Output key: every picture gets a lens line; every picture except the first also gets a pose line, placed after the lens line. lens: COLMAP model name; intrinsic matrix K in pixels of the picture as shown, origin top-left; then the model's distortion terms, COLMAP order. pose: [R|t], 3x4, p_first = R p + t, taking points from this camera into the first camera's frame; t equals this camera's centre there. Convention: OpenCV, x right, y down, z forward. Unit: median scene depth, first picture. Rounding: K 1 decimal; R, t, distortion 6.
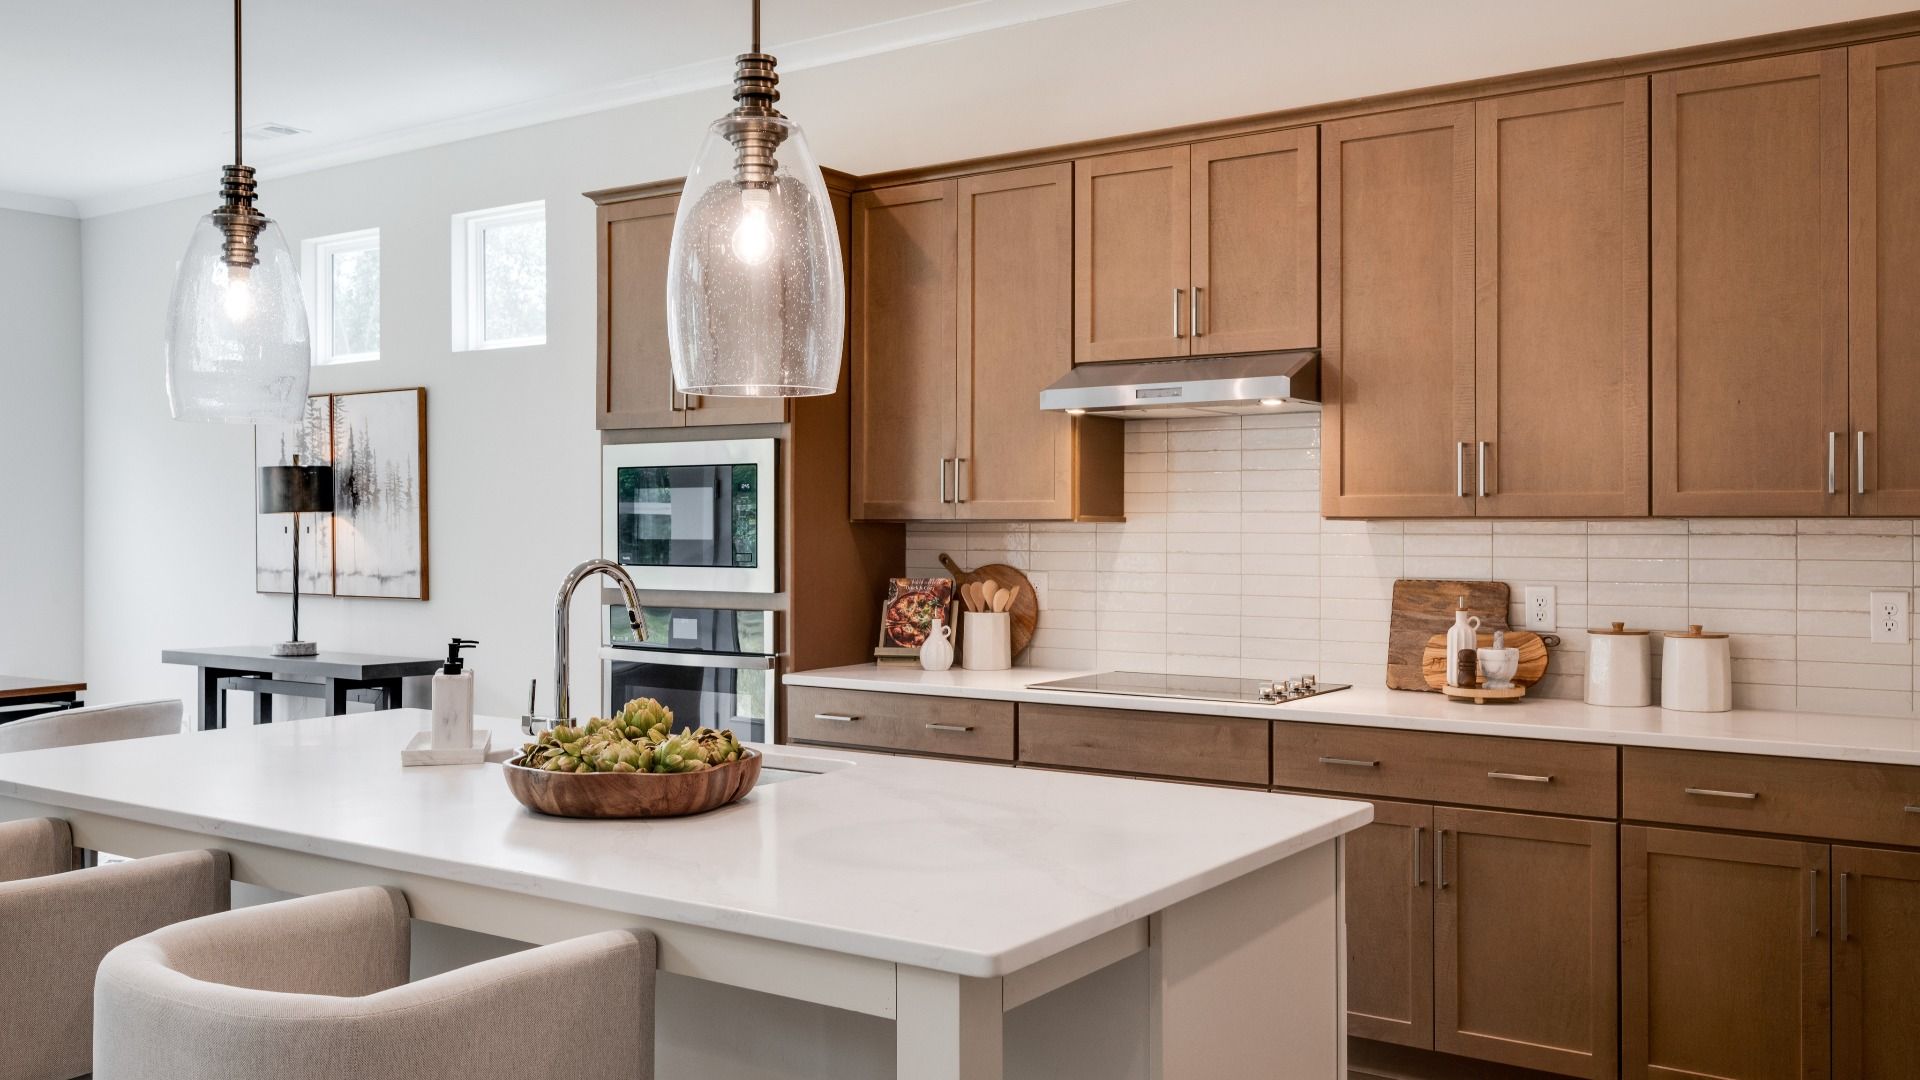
lens RADIAL K [[1642.6, 0, 960.0], [0, 1642.6, 540.0], [0, 0, 1]] dist [-0.004736, -0.000456]
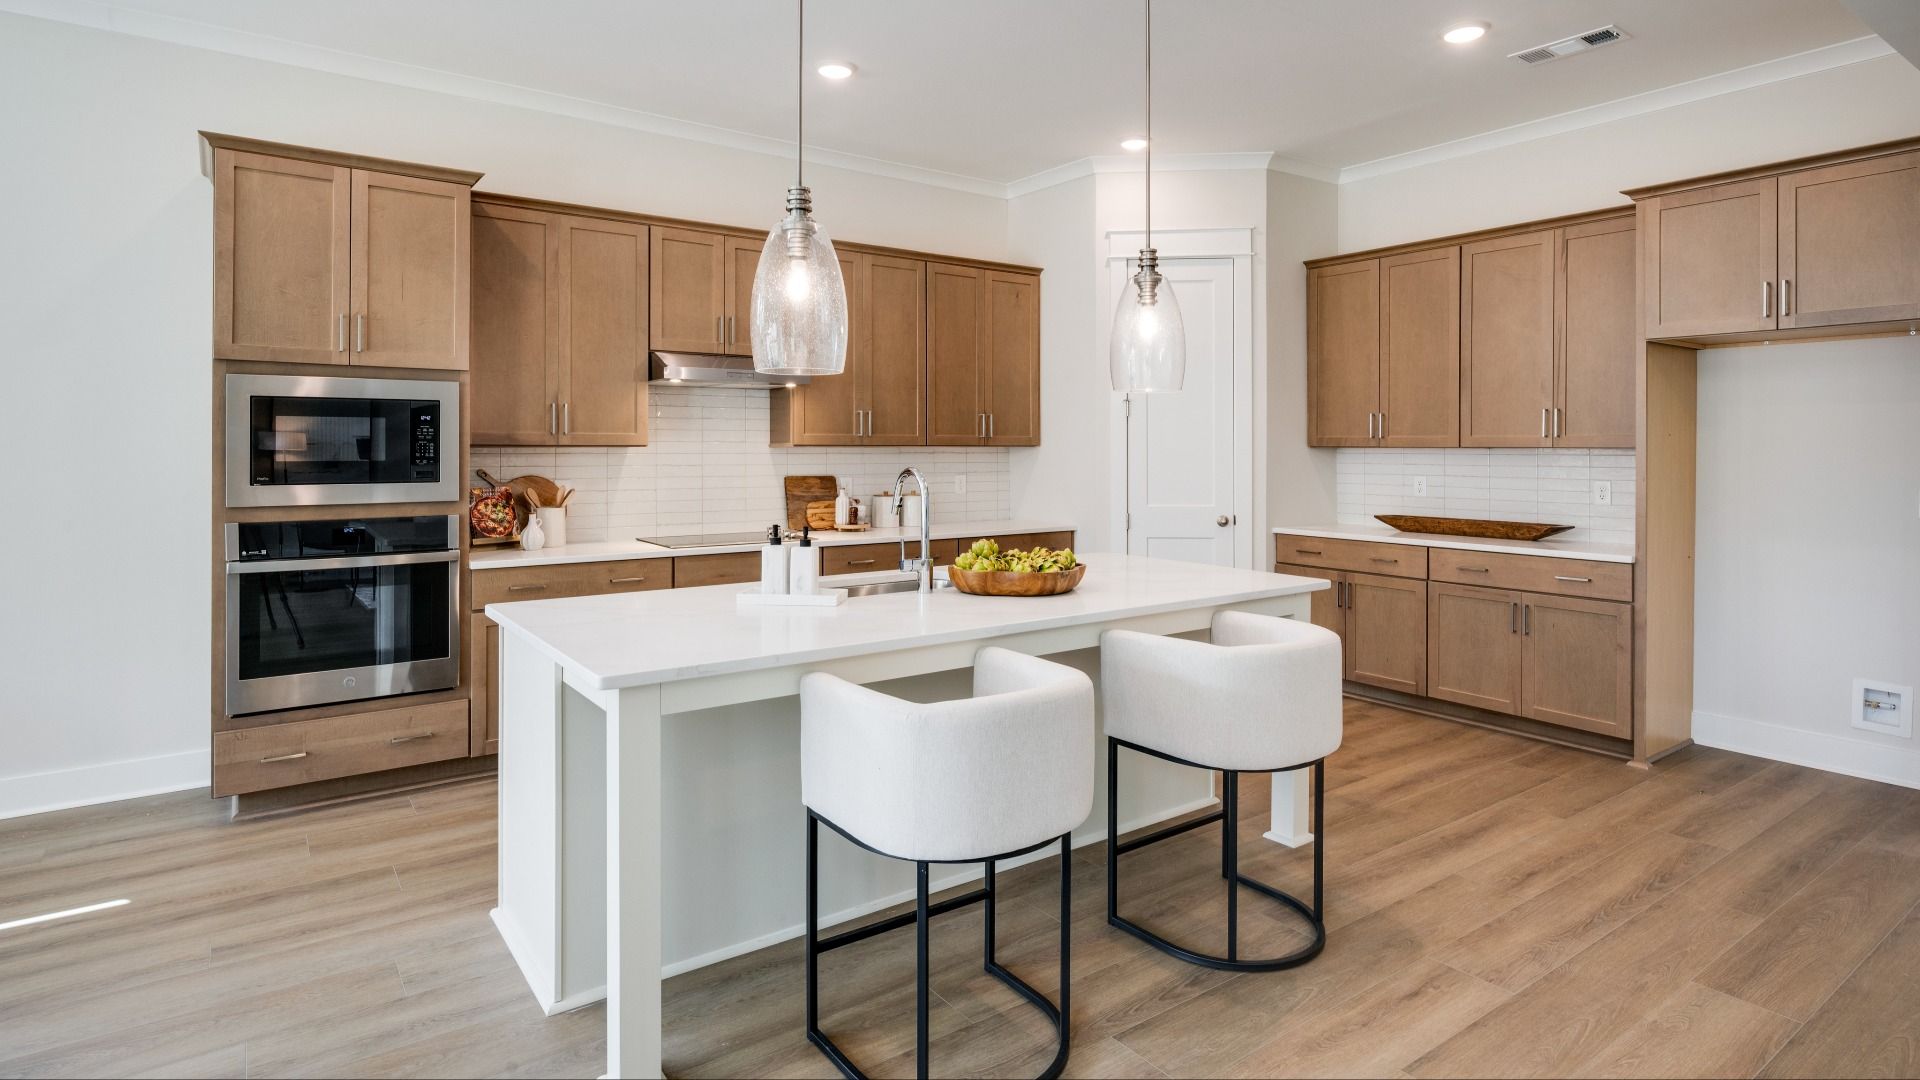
lens RADIAL K [[1008.6, 0, 963.8], [0, 1008.6, 447.3], [0, 0, 1]] dist [0.000519, -0.000084]
pose [[0.322902, 0.002941, 0.946428, -0.732281], [0.010468, 0.999923, -0.006679, -0.000551], [-0.946375, 0.012064, 0.322846, 0.360590]]
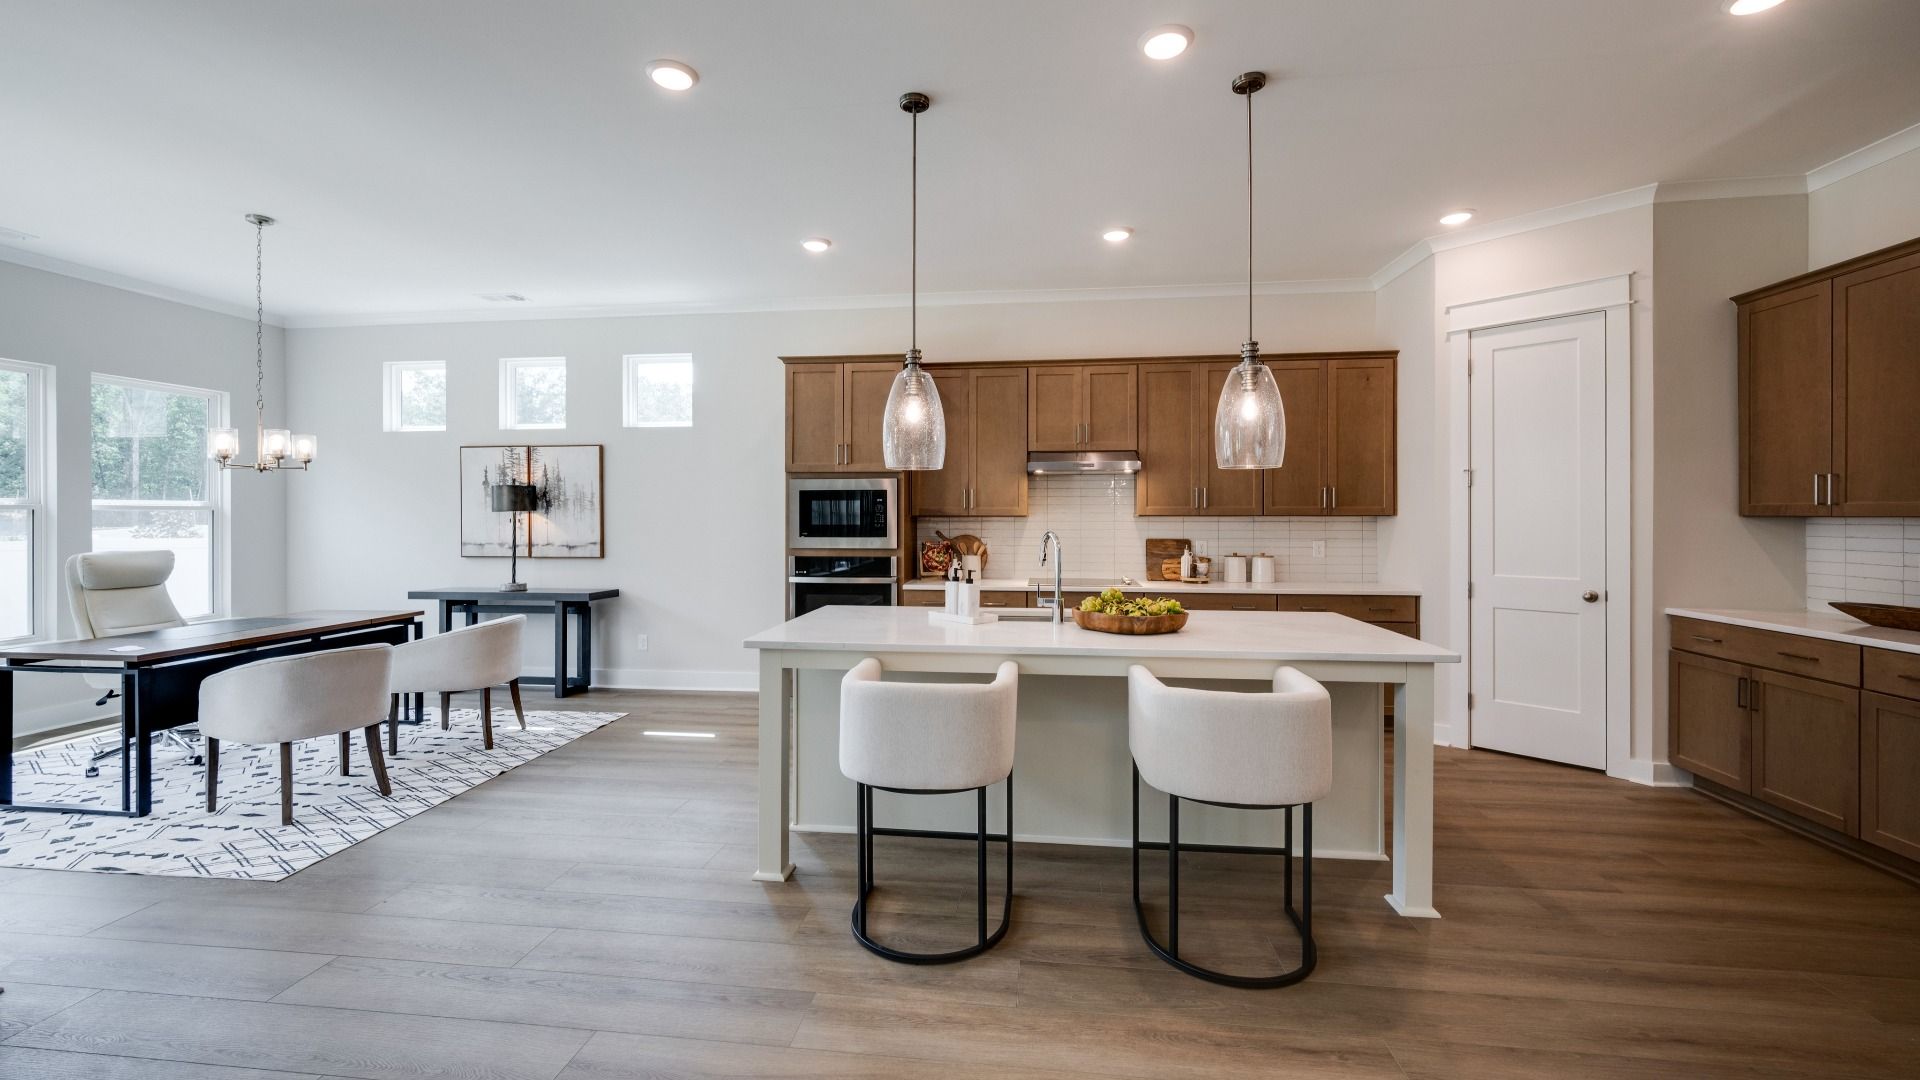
lens RADIAL K [[766.2, 0, 941.1], [0, 766.2, 518.9], [0, 0, 1]] dist [-0.000259, 0.000050]
pose [[0.884978, 0.001224, 0.465632, -0.535498], [0.003723, 0.999946, -0.009704, 0.002520], [-0.465619, 0.010322, 0.884925, 0.059252]]
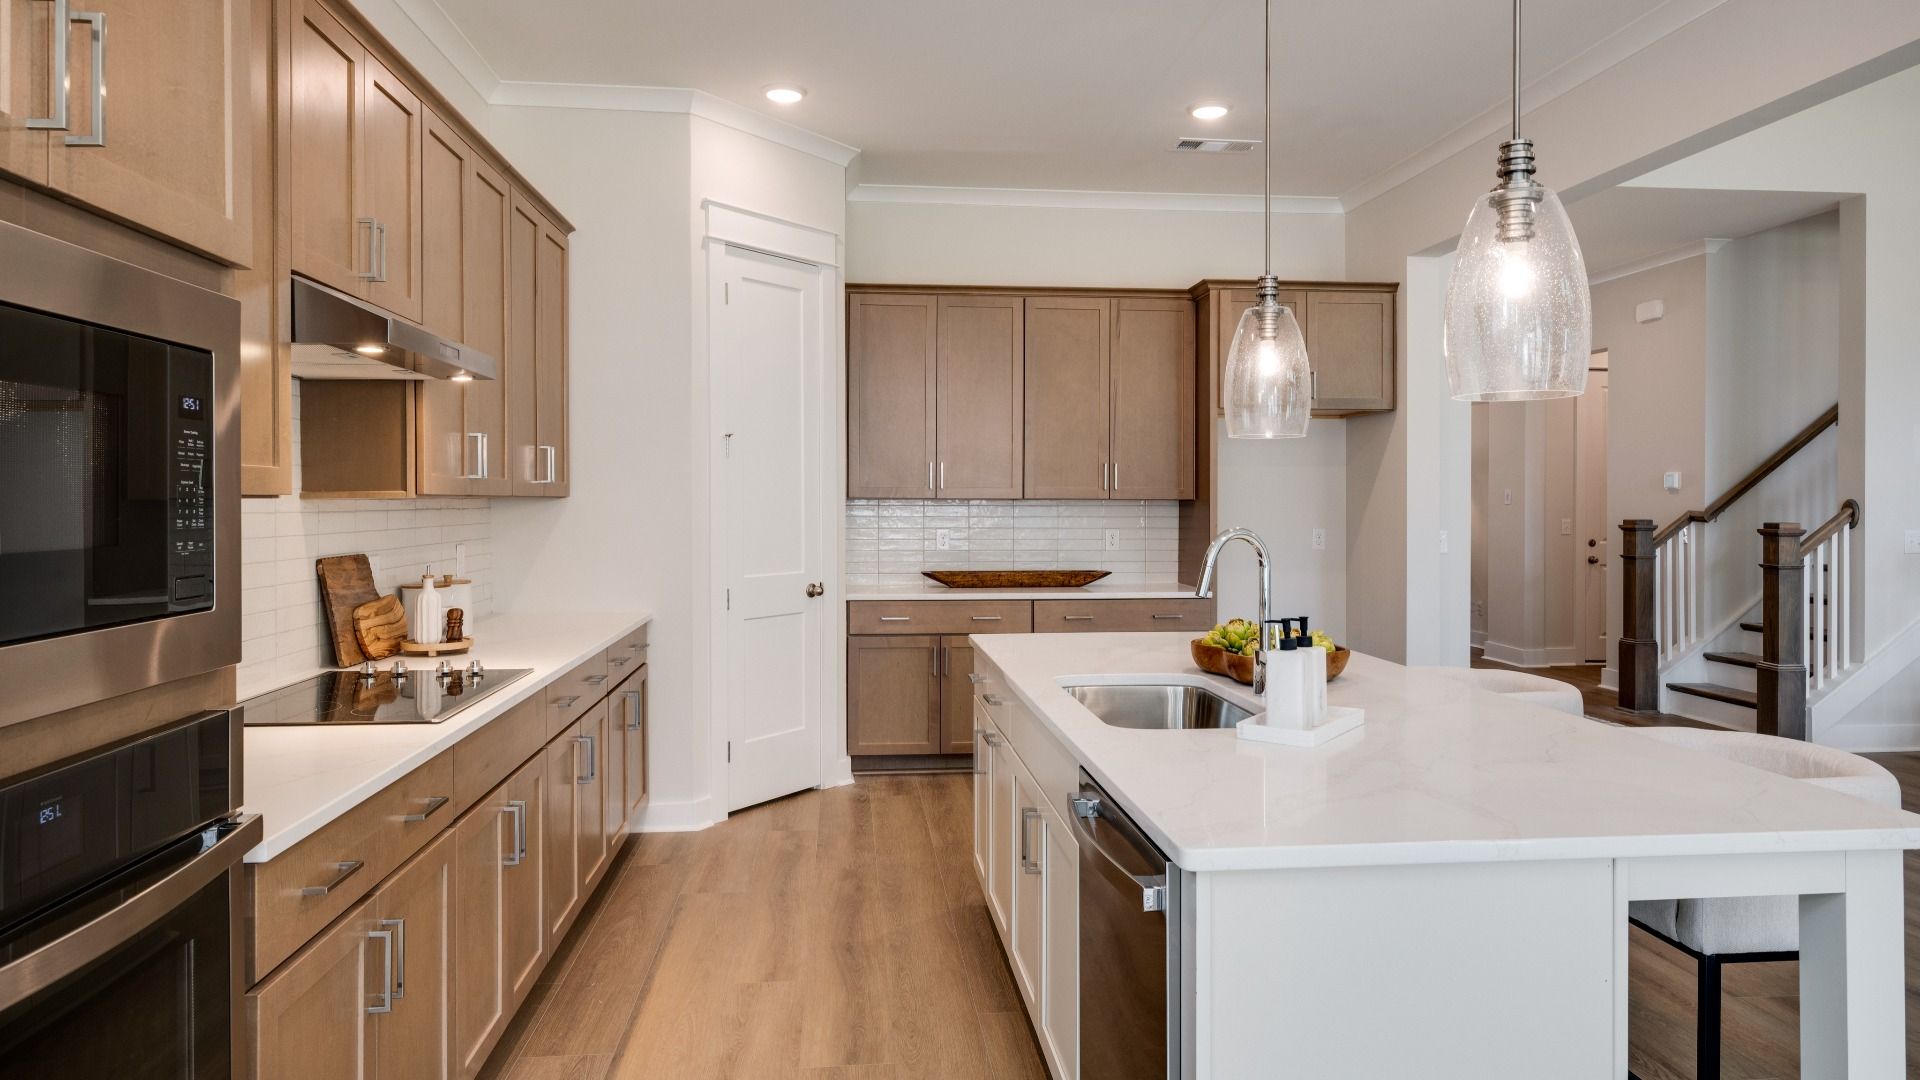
lens RADIAL K [[1173.4, 0, 960.6], [0, 1173.4, 502.9], [0, 0, 1]] dist [0.001501, 0.000497]
pose [[-0.652952, -0.000922, 0.757399, -0.460392], [0.010162, 0.999899, 0.009978, -0.010914], [-0.757331, 0.014212, -0.652877, 1.045119]]
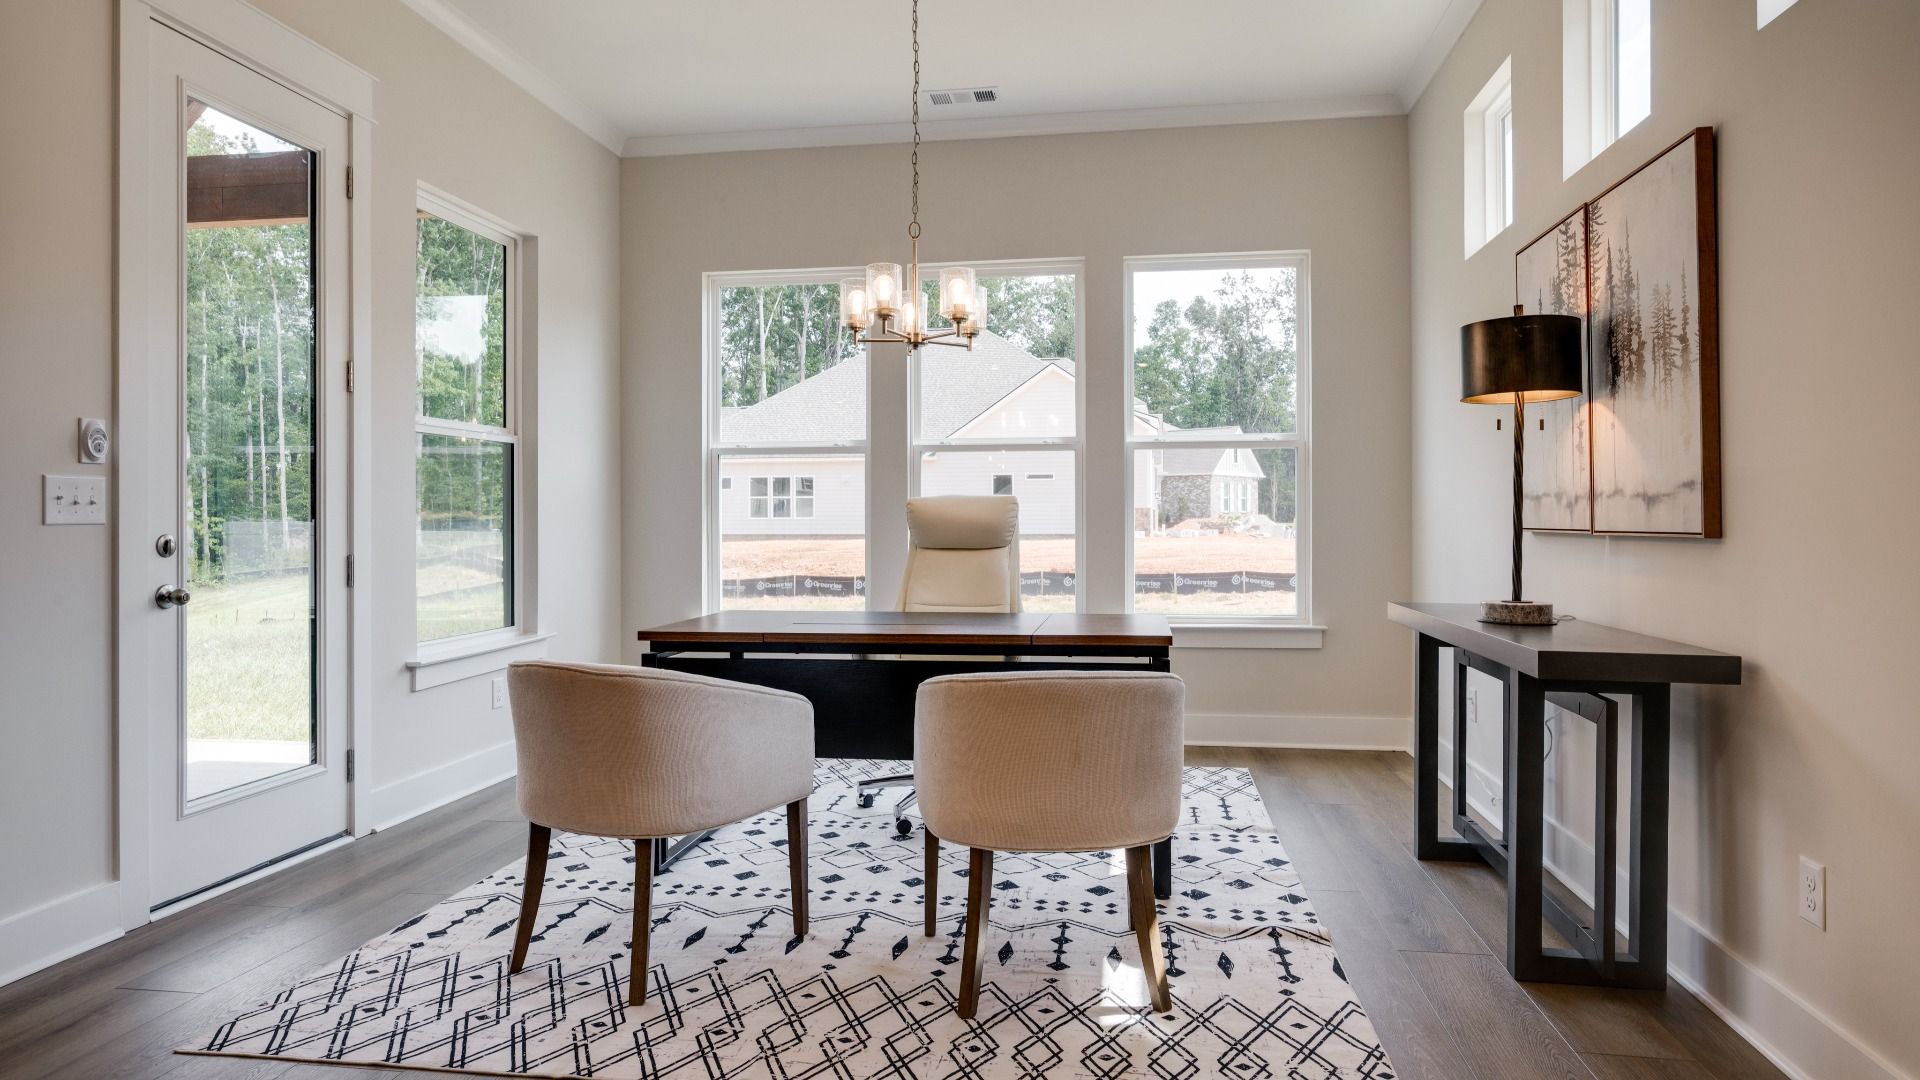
lens RADIAL K [[1131.8, 0, 972.6], [0, 1131.8, 509.5], [0, 0, 1]] dist [-0.001800, -0.000545]
pose [[0.447489, -0.003994, -0.894280, -0.153979], [-0.007609, 0.999937, -0.008273, 0.044390], [0.894257, 0.010507, 0.447431, 0.867251]]
